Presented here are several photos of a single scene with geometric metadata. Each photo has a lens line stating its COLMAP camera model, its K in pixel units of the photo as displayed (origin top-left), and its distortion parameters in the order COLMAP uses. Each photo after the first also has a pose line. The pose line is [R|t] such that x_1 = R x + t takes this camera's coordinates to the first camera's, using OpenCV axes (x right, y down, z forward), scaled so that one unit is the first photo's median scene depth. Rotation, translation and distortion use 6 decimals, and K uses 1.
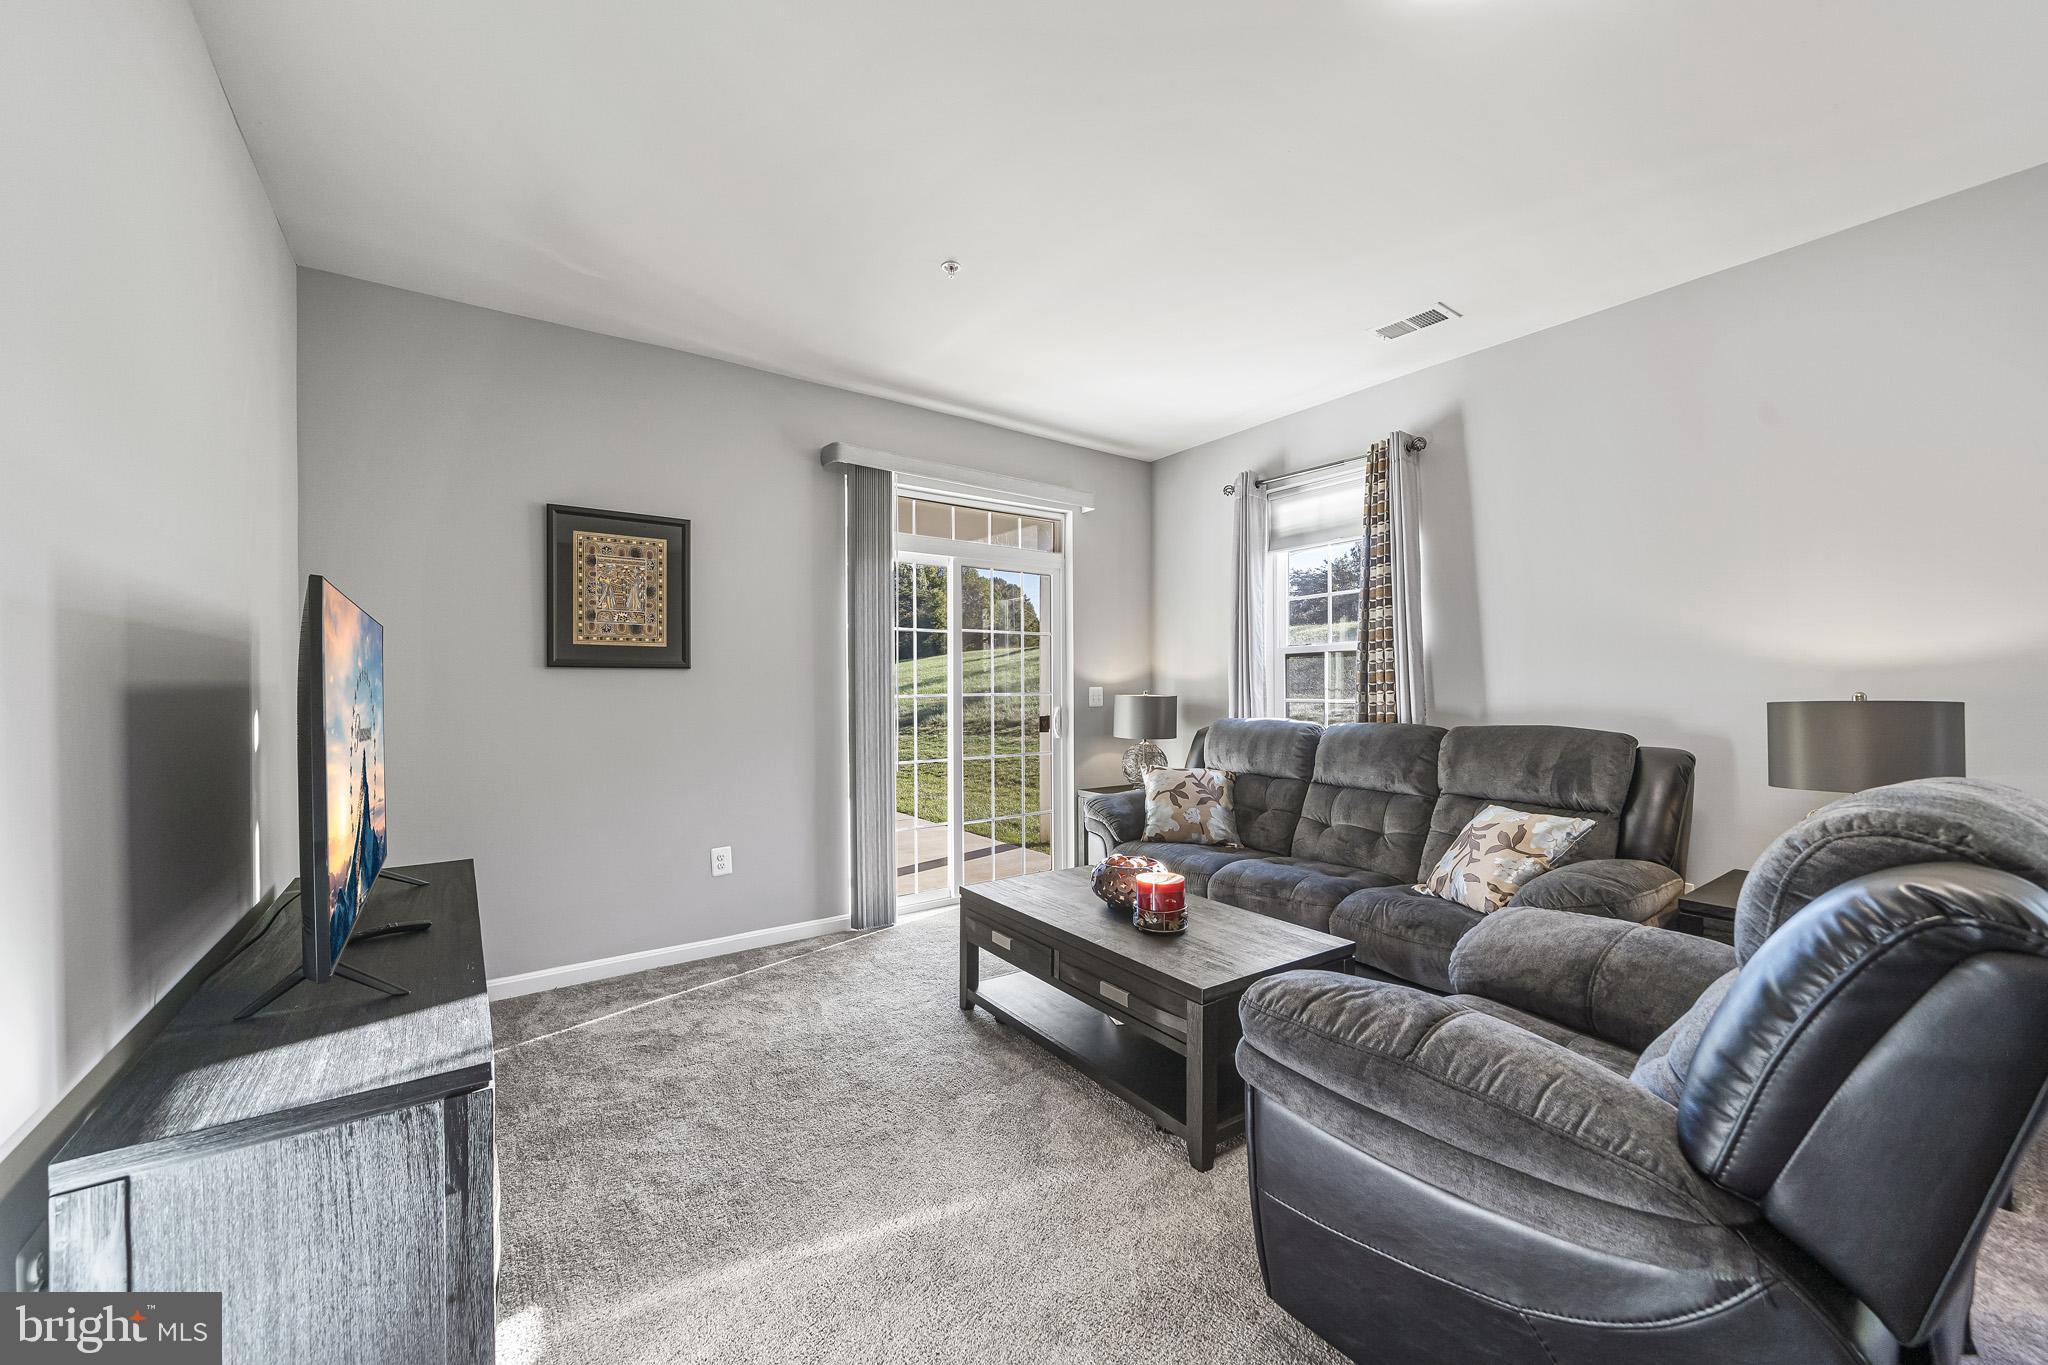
lens RADIAL K [[770.4, 0, 1007.2], [0, 770.4, 690.5], [0, 0, 1]] dist [-0.002345, -0.000253]
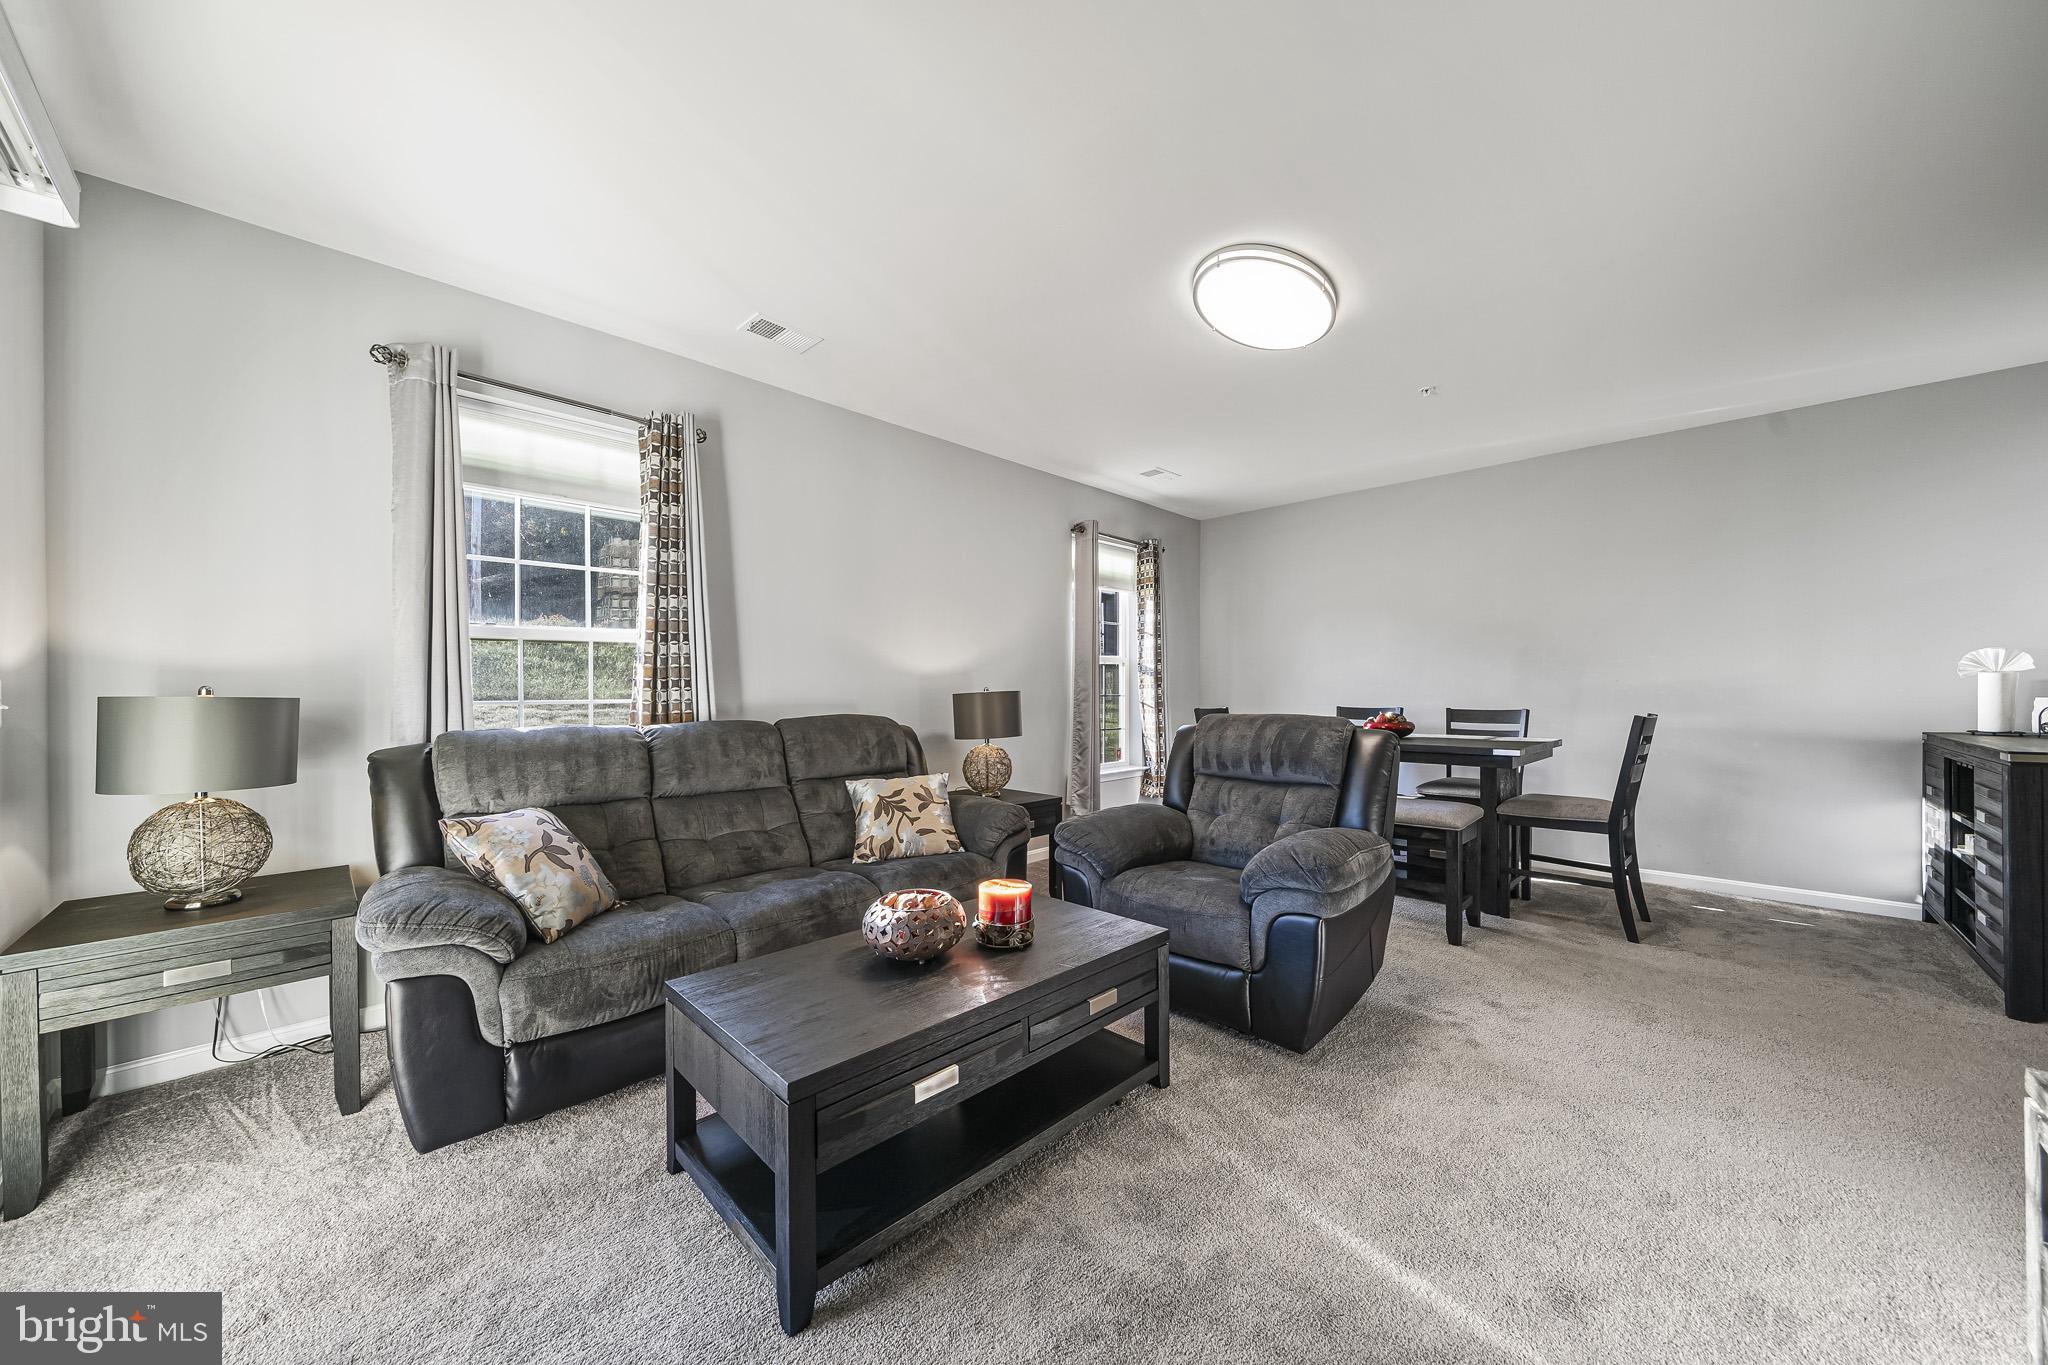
lens RADIAL K [[716.4, 0, 1008.2], [0, 716.4, 688.1], [0, 0, 1]] dist [-0.000289, 0.000040]
pose [[-0.174246, 0.007893, 0.984670, -0.427395], [0.009419, 0.999935, -0.006348, 0.010569], [-0.984657, 0.008168, -0.174309, 0.767343]]
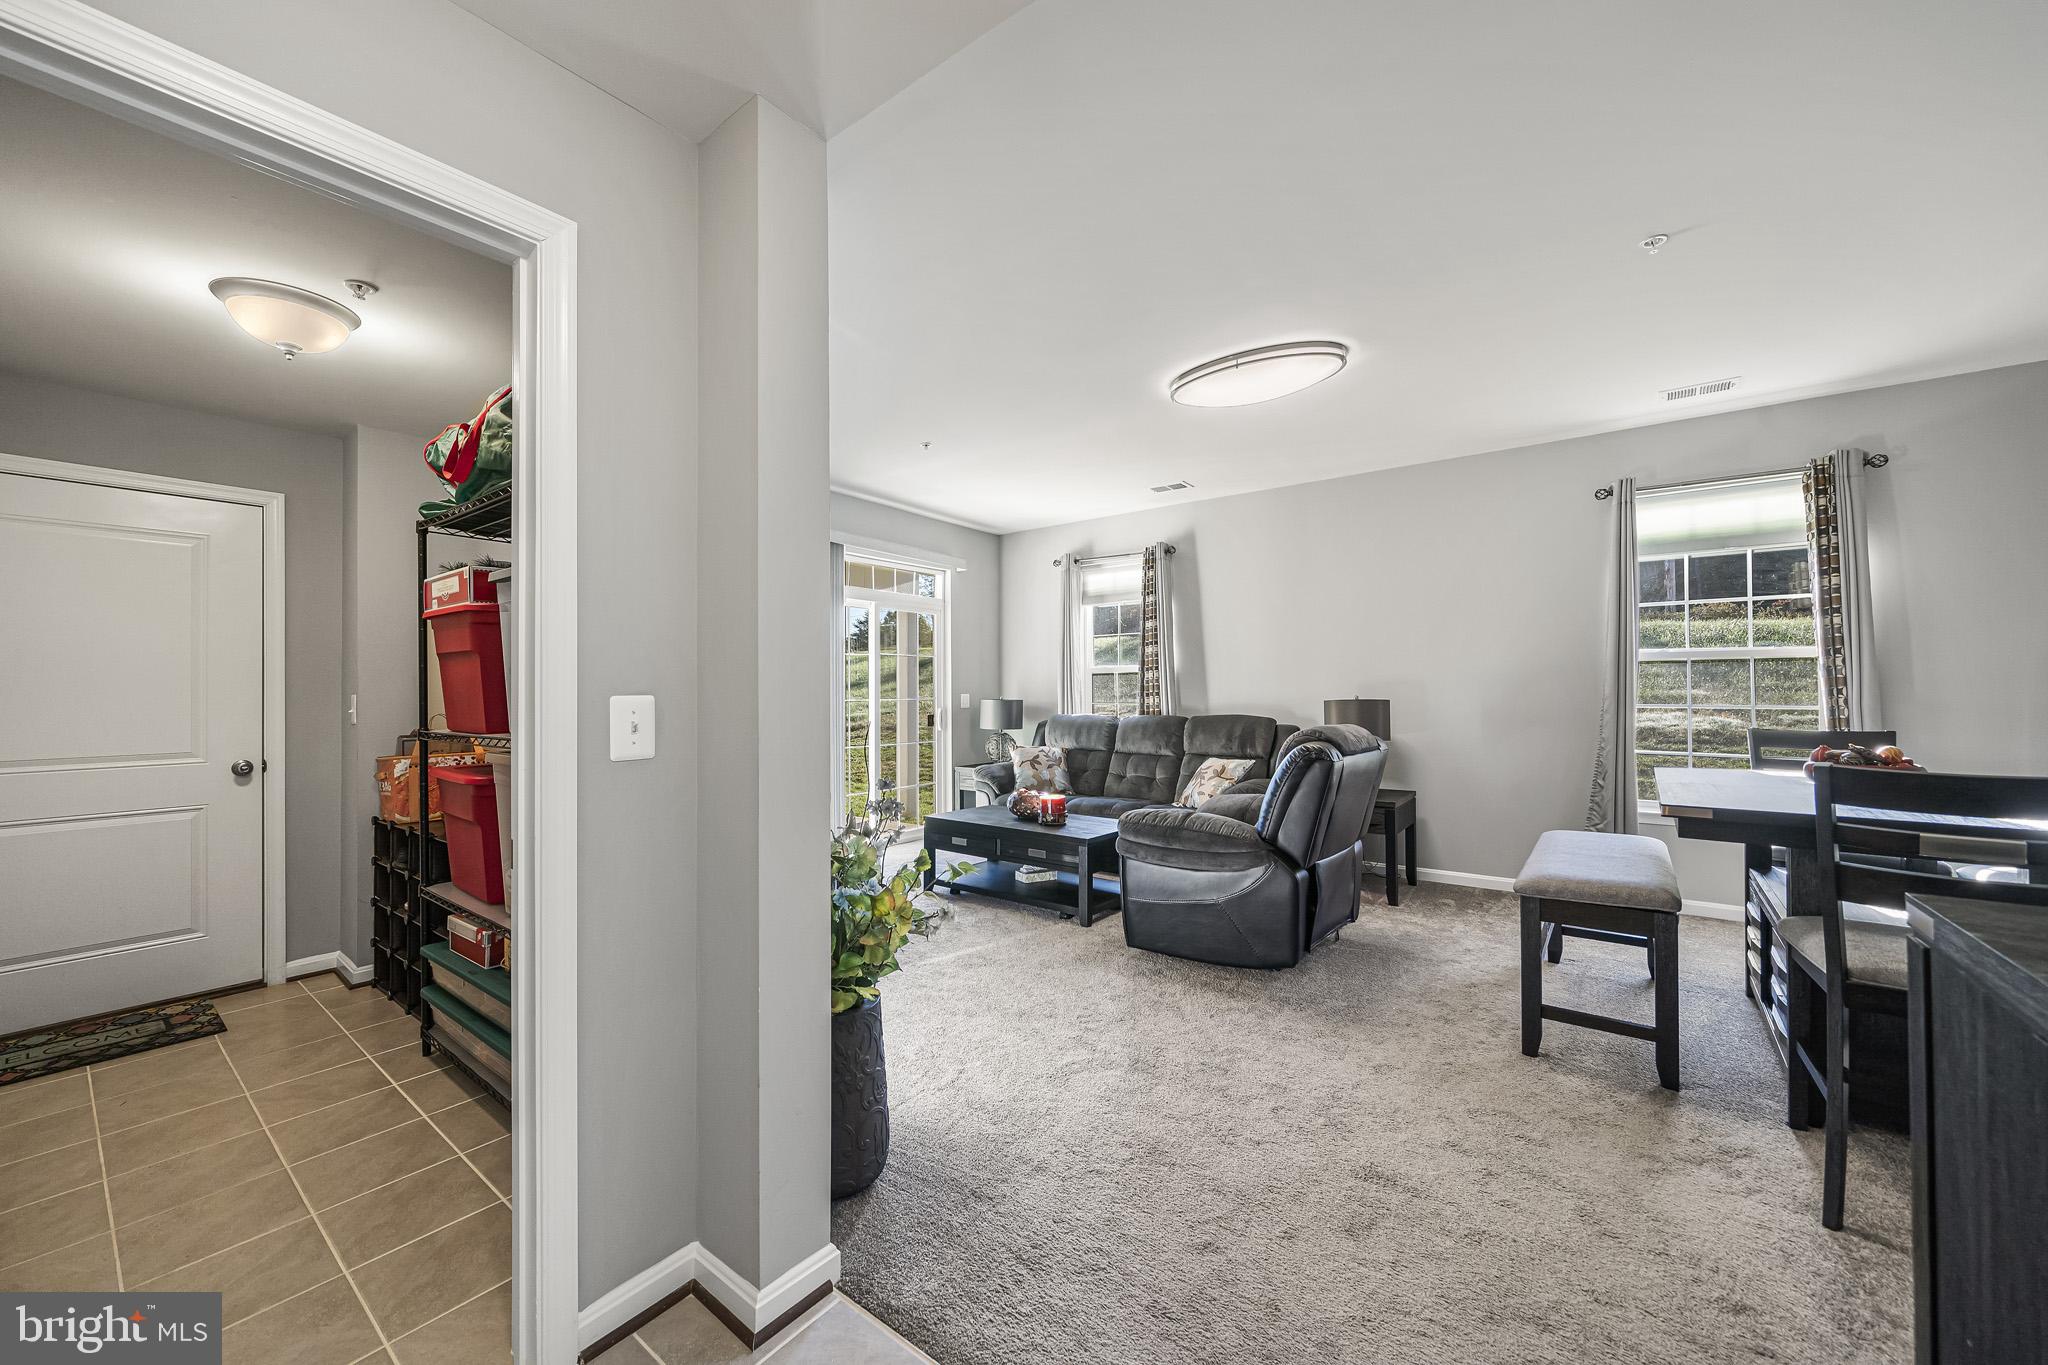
lens RADIAL K [[770.4, 0, 1007.2], [0, 770.4, 690.5], [0, 0, 1]] dist [-0.002345, -0.000253]
pose [[0.955703, 0.000251, 0.294333, -0.304762], [0.002605, 0.999953, -0.009311, 0.003012], [-0.294322, 0.009666, 0.955658, -0.500553]]
